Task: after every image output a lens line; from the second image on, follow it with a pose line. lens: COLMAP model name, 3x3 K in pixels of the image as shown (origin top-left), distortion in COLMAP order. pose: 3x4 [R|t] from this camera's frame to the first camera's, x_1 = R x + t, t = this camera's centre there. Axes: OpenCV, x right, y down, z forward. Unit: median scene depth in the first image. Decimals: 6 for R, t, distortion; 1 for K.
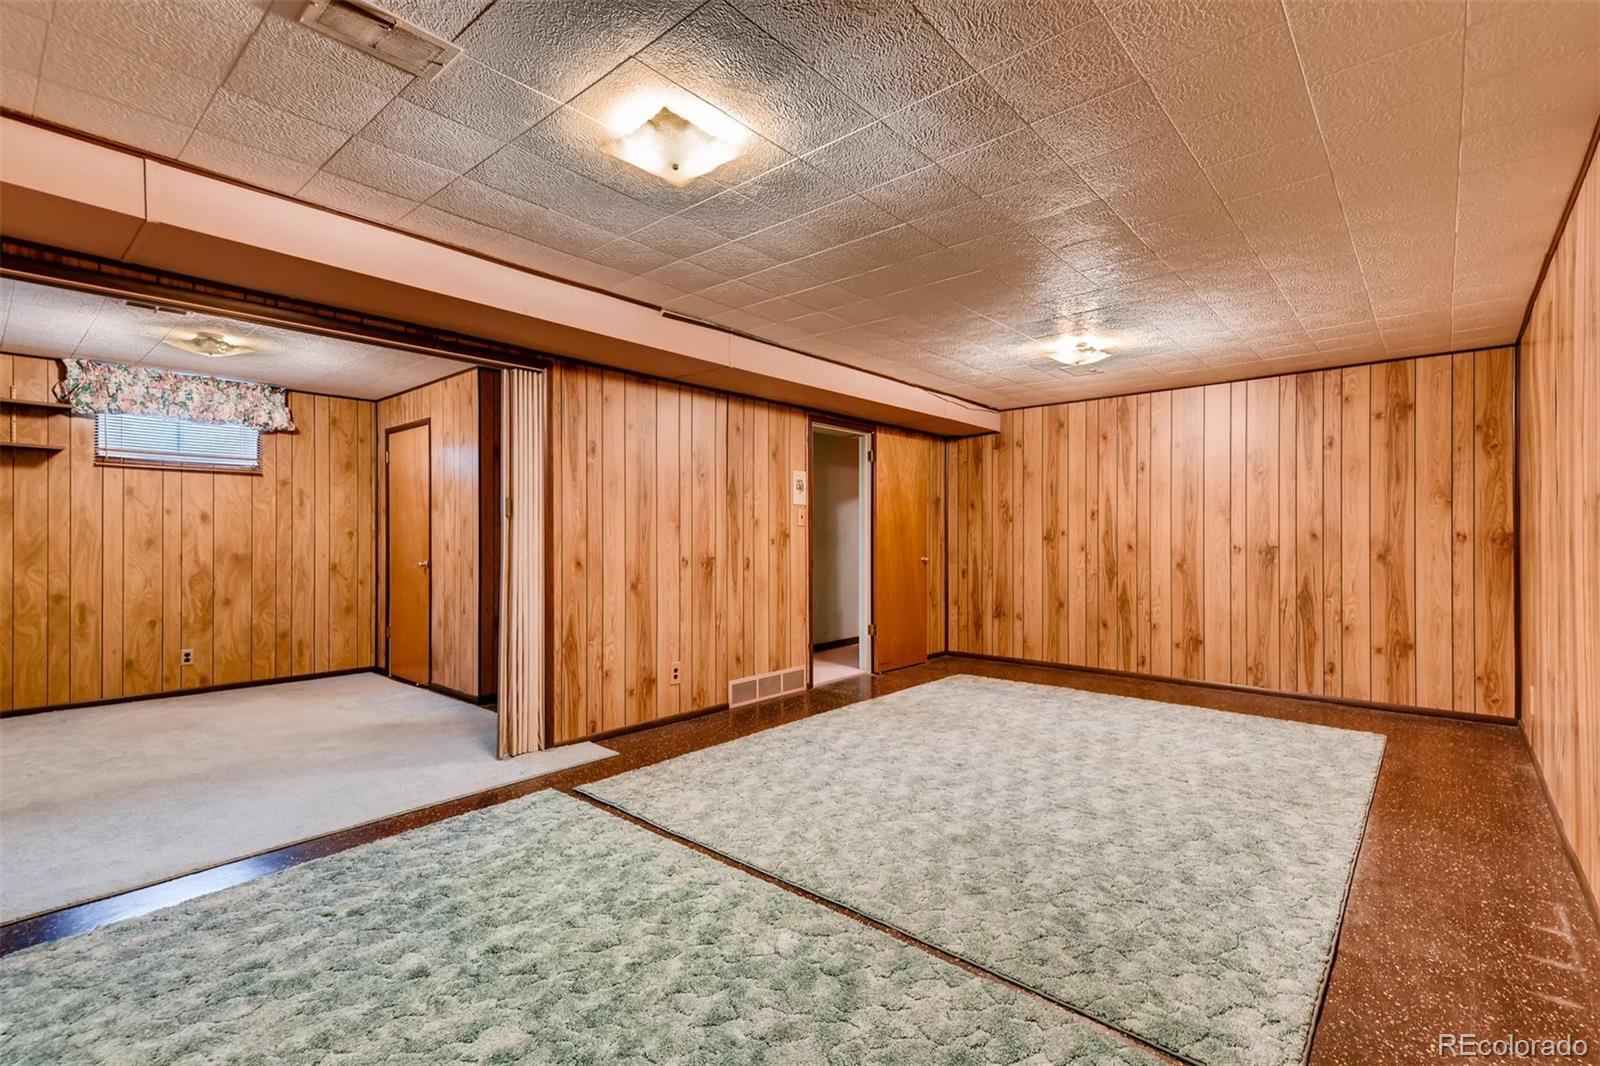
lens RADIAL K [[717.0, 0, 810.4], [0, 717.0, 536.9], [0, 0, 1]] dist [0.032290, -0.009669]
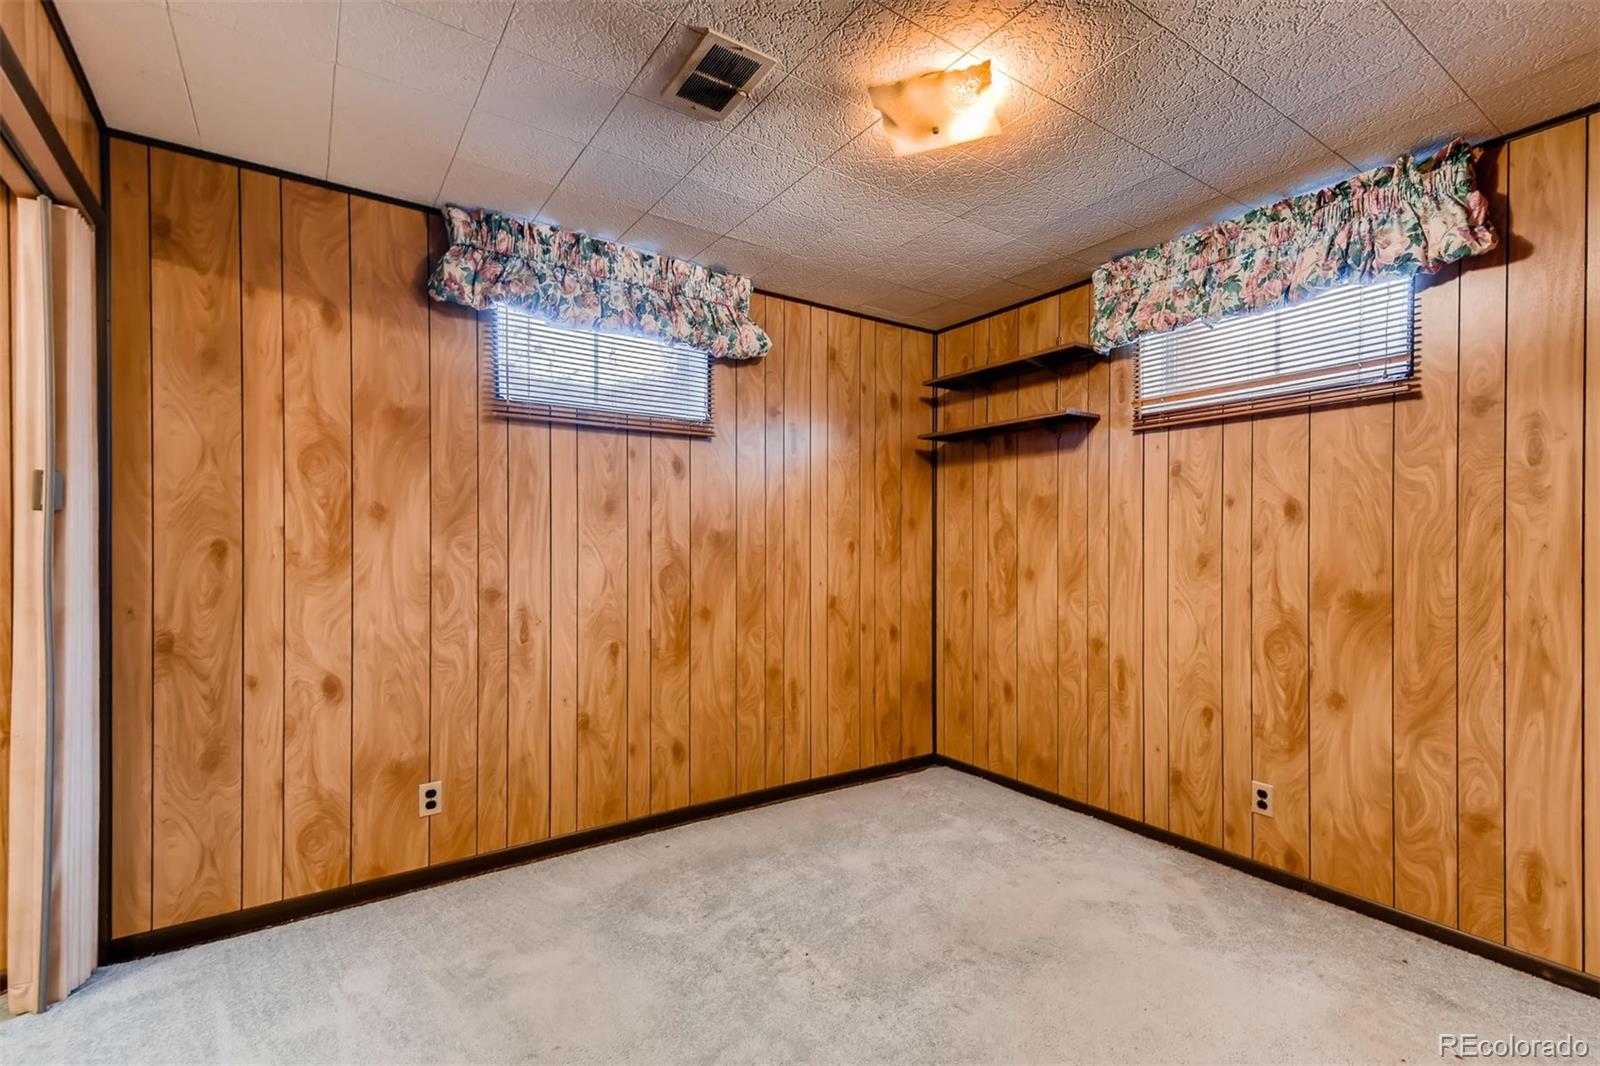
lens RADIAL K [[717.0, 0, 804.1], [0, 717.0, 548.3], [0, 0, 1]] dist [0.032290, -0.009669]
pose [[-0.246390, 0.000682, -0.969171, -0.322170], [-0.003209, 0.999994, 0.001519, -0.001979], [0.969166, 0.003485, -0.246386, 0.860232]]
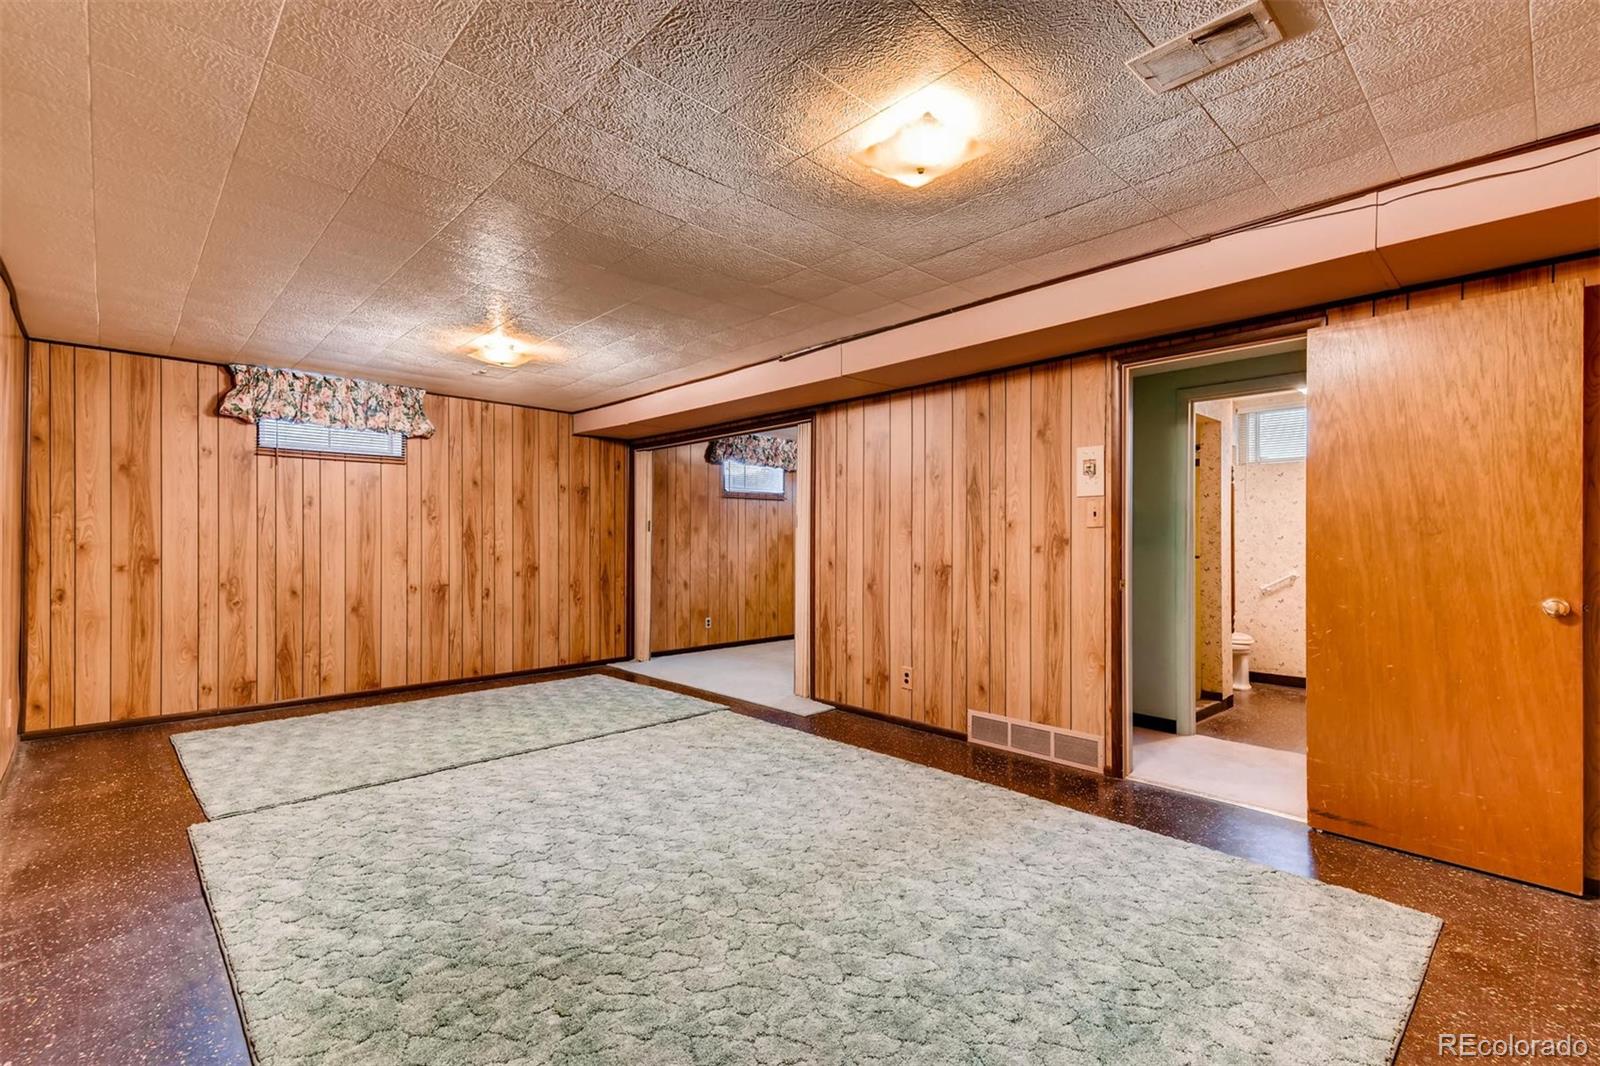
lens RADIAL K [[717.0, 0, 806.7], [0, 717.0, 539.1], [0, 0, 1]] dist [0.032290, -0.009669]
pose [[-0.094156, -0.002291, -0.995555, 0.726604], [-0.003617, 0.999992, -0.001959, -0.001995], [0.995551, 0.003417, -0.094164, 0.836966]]
